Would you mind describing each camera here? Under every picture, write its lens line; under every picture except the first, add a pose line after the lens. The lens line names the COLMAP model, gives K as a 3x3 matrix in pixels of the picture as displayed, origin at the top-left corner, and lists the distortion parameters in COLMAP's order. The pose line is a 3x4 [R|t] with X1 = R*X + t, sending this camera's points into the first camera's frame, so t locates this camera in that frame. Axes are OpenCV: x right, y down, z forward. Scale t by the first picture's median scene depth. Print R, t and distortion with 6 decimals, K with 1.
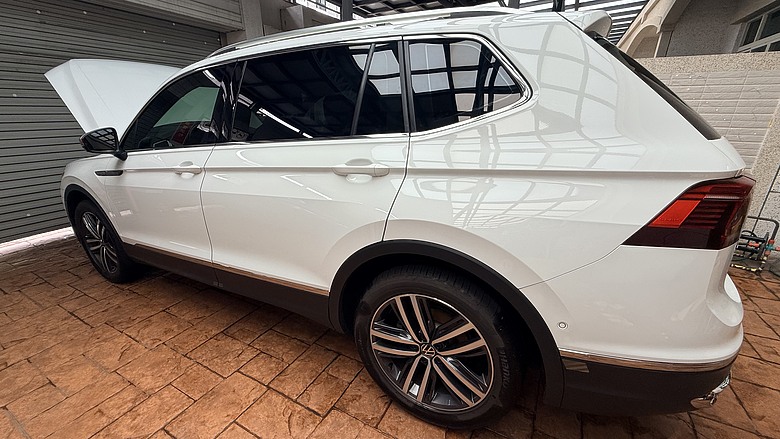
lens RADIAL K [[311.4, 0, 389.4], [0, 311.4, 224.2], [0, 0, 1]] dist [-0.001311, -0.000019]
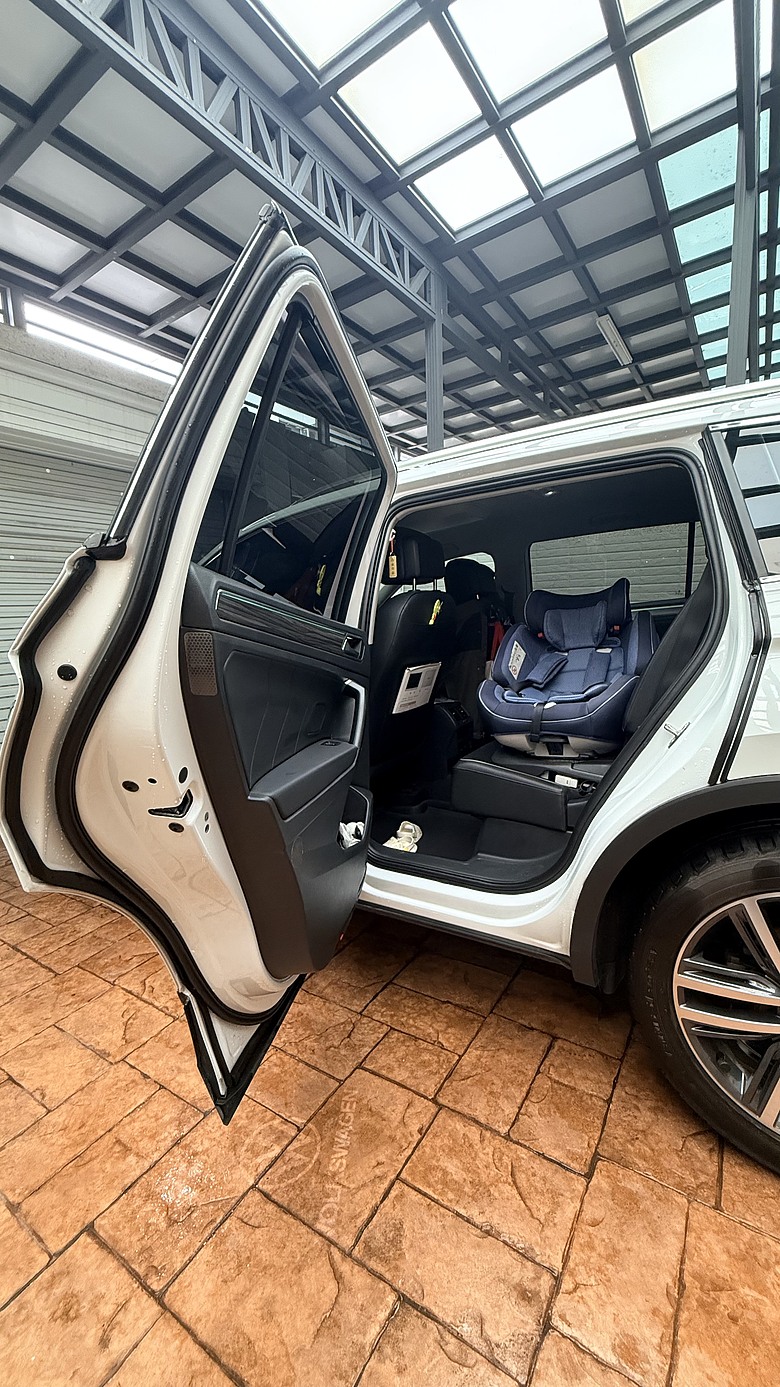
lens RADIAL K [[553.7, 0, 394.9], [0, 553.7, 692.9], [0, 0, 1]] dist [-0.001311, -0.000019]
pose [[0.995307, -0.028948, -0.092338, -0.319707], [0.010067, 0.980005, -0.198719, 0.058469], [0.096245, 0.196857, 0.975697, 0.020180]]
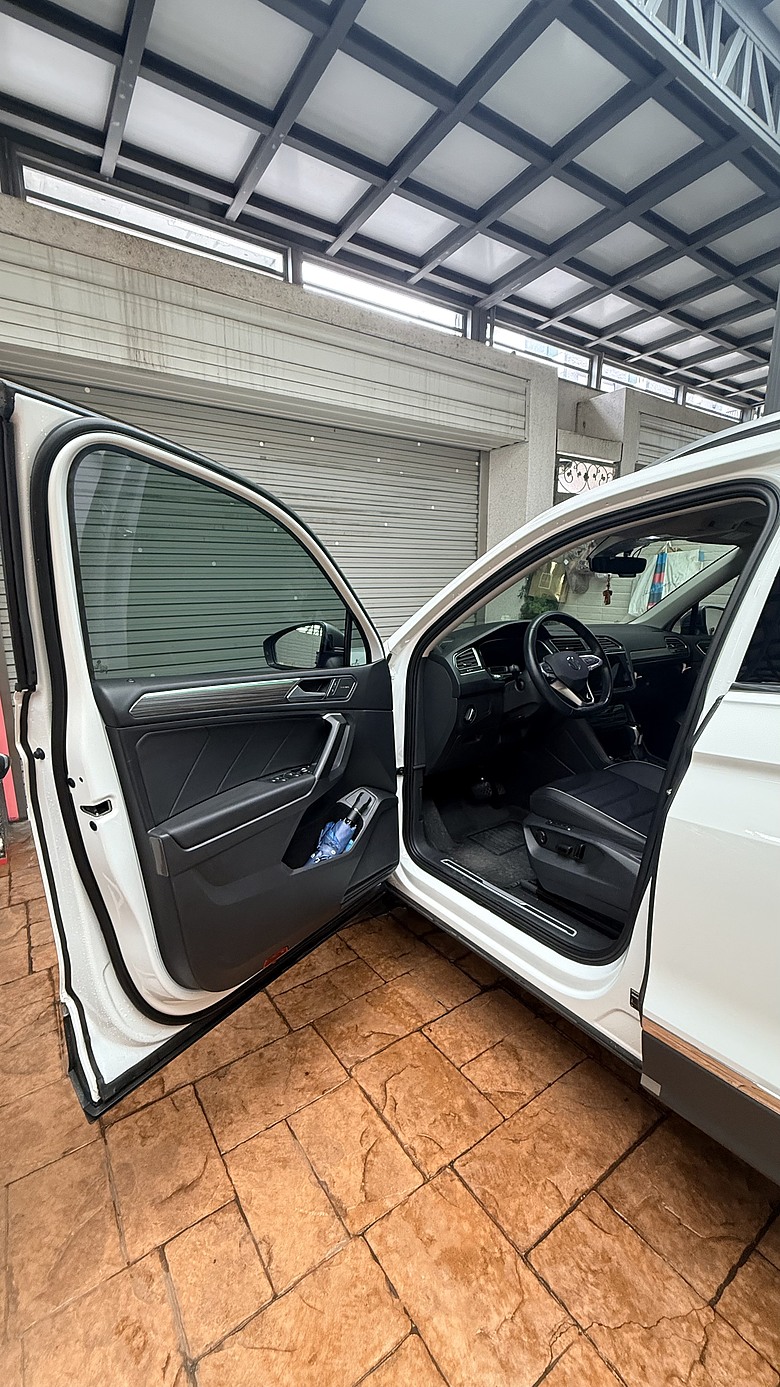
lens RADIAL K [[553.7, 0, 394.9], [0, 553.7, 692.9], [0, 0, 1]] dist [-0.001311, -0.000019]
pose [[0.891016, 0.079786, -0.446905, -0.578434], [-0.143574, 0.983431, -0.110678, -0.121458], [0.430670, 0.162780, 0.887709, 0.285711]]
